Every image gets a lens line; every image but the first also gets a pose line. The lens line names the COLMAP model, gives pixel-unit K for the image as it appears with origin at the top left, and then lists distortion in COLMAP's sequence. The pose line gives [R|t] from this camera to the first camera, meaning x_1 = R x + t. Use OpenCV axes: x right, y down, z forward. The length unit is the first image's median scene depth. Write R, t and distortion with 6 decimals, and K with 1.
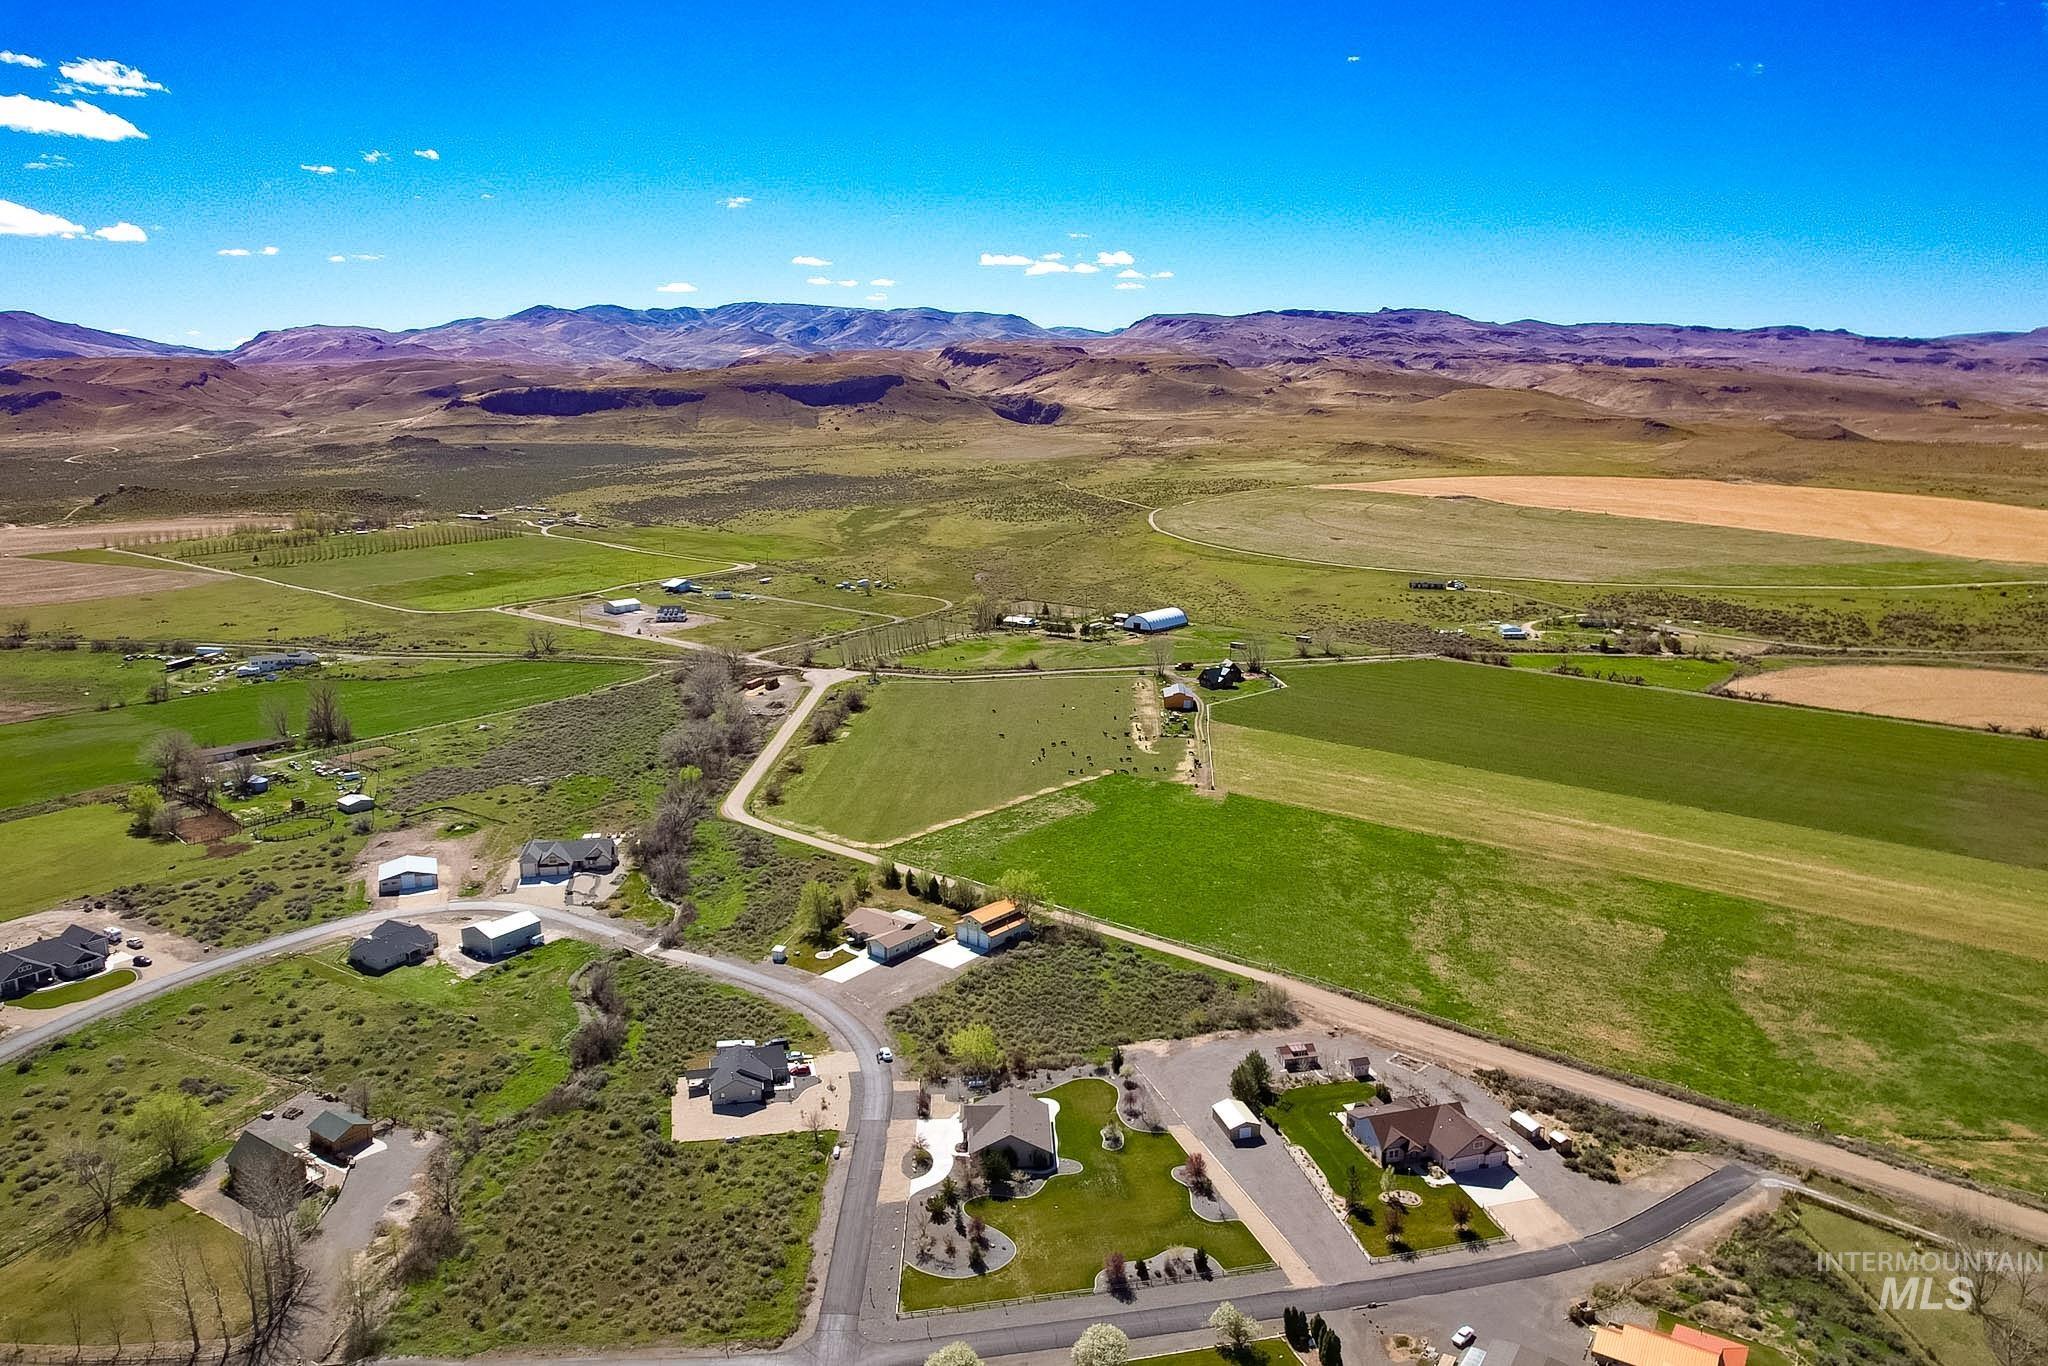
lens RADIAL K [[1401.1, 0, 1023.3], [0, 1401.1, 729.9], [0, 0, 1]] dist [-0.060244, 0.041890]
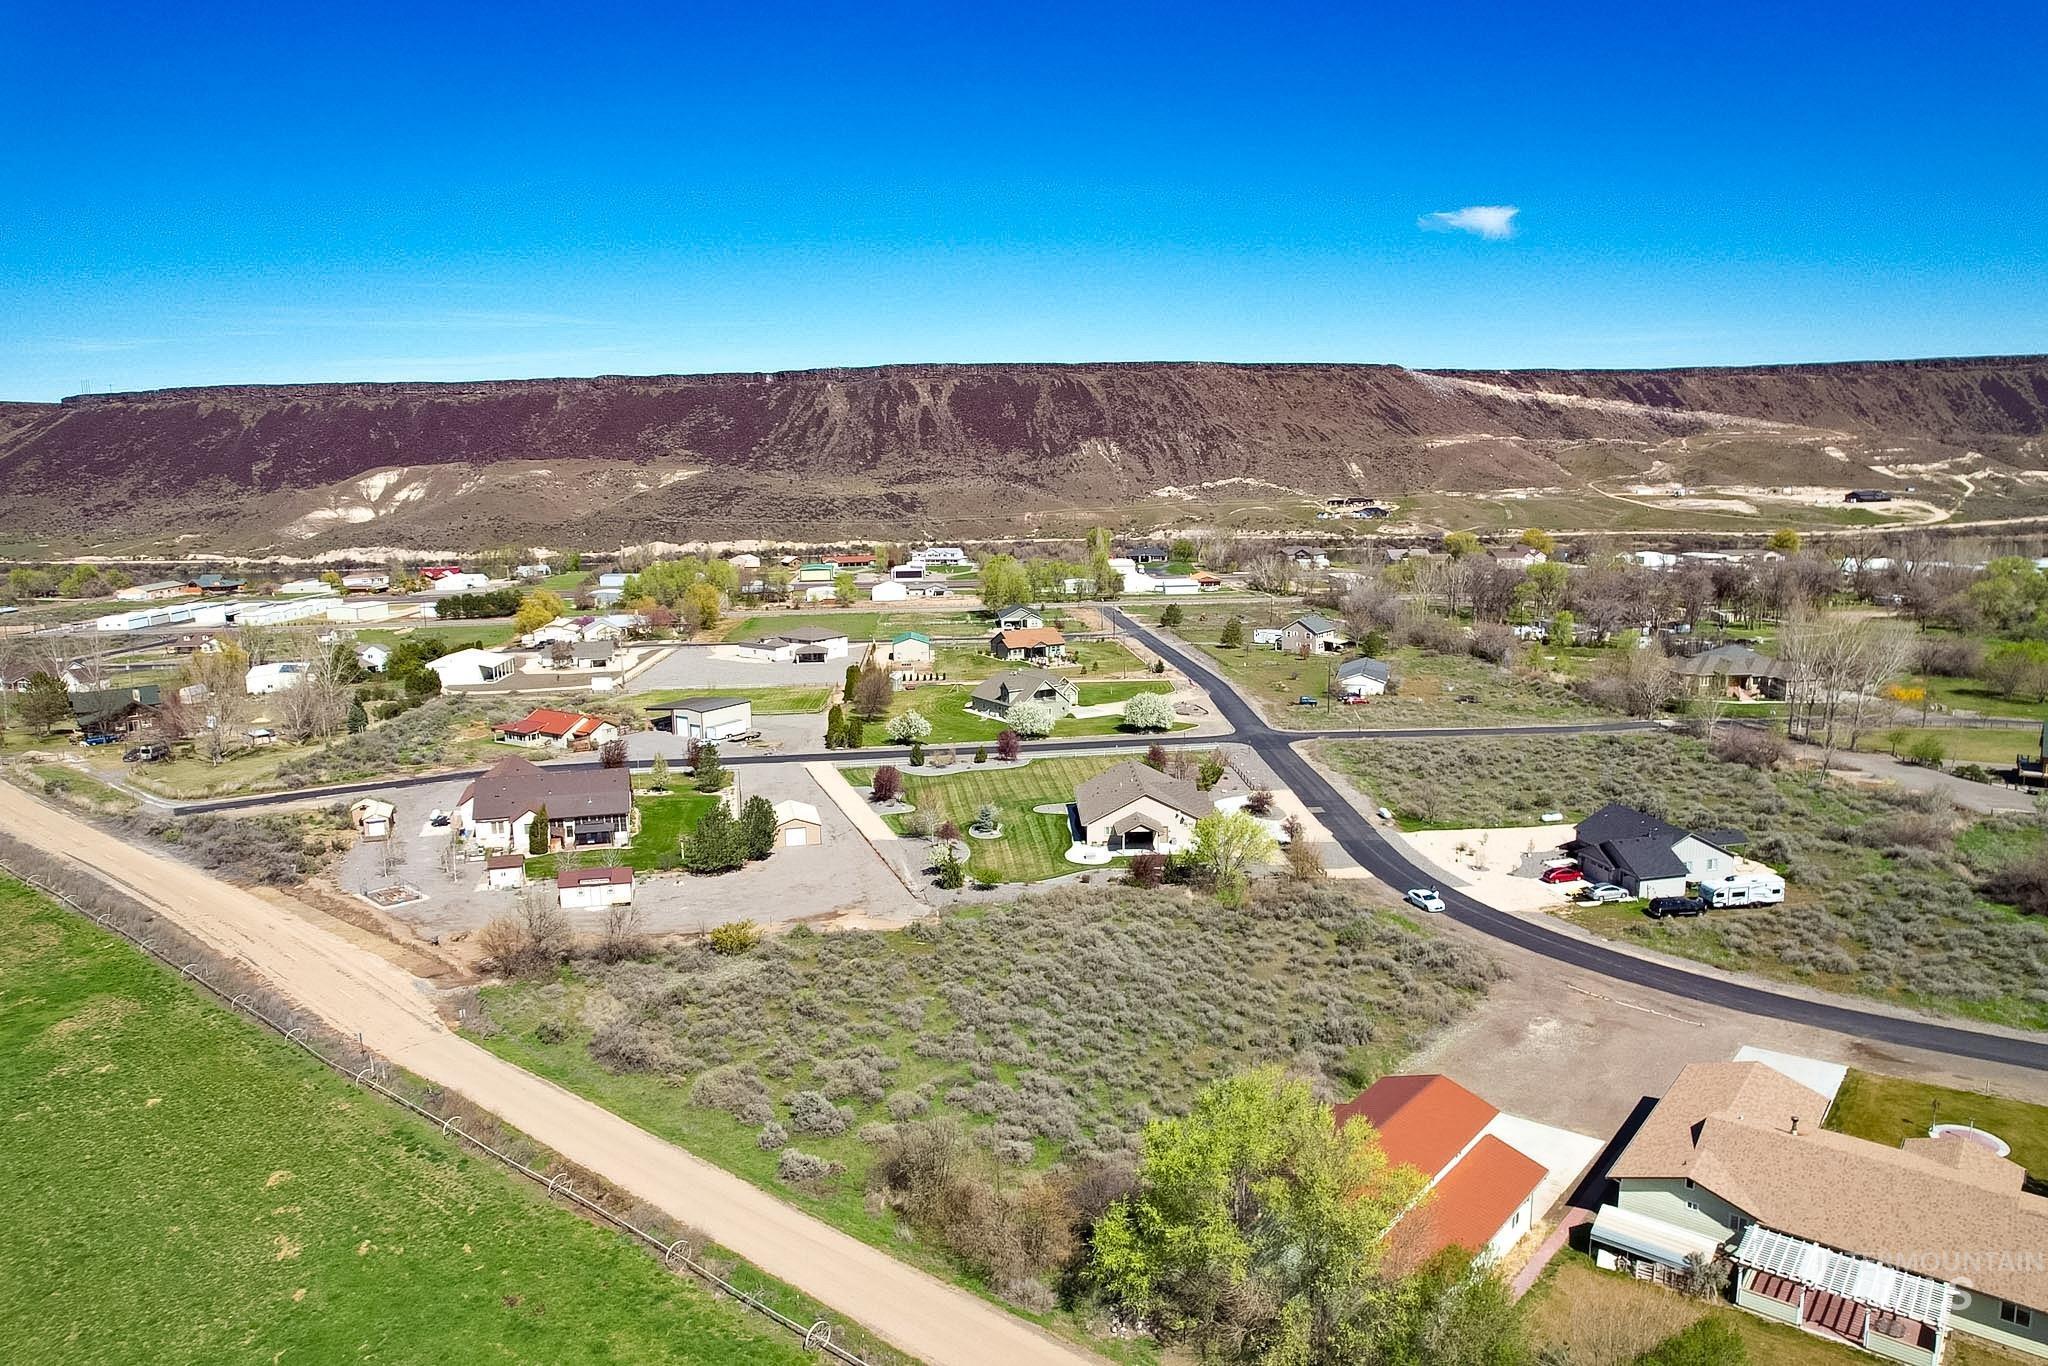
lens RADIAL K [[1359.3, 0, 1028.7], [0, 1359.3, 699.0], [0, 0, 1]] dist [-0.060616, 0.042929]
pose [[-0.999666, 0.025556, 0.003869, 0.021915], [0.024977, 0.916647, 0.398916, -0.013111], [0.006648, 0.398879, -0.916979, 0.873635]]
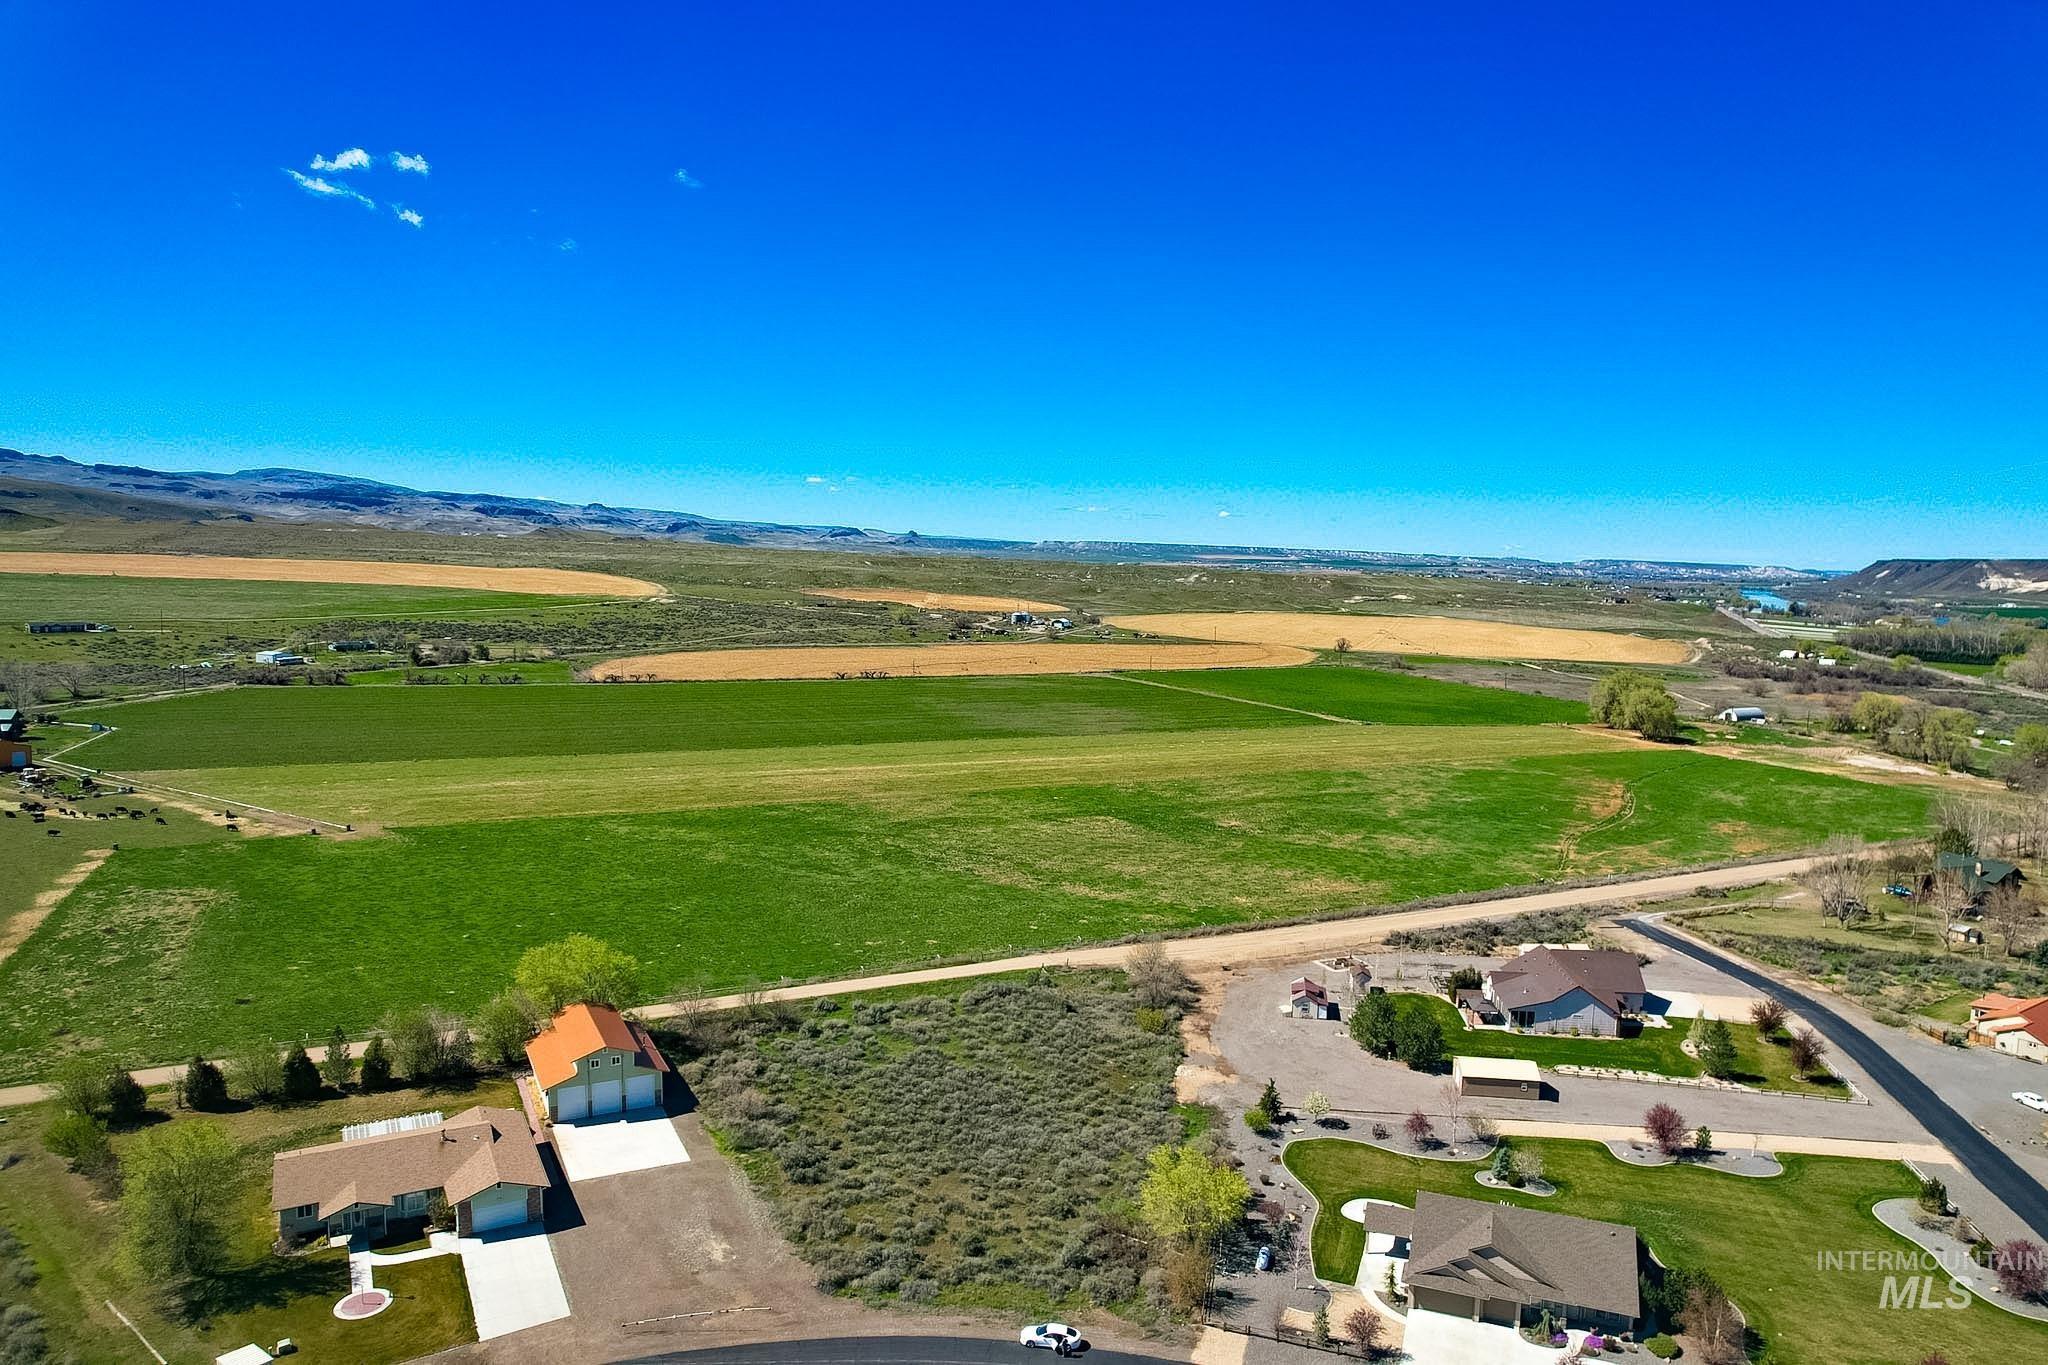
lens RADIAL K [[1309.4, 0, 1024.9], [0, 1309.4, 690.5], [0, 0, 1]] dist [-0.071739, 0.066320]
pose [[0.378269, -0.083467, 0.921925, -0.256081], [0.192345, 0.981277, 0.009921, 0.034062], [-0.905492, 0.173575, 0.387241, 0.524844]]
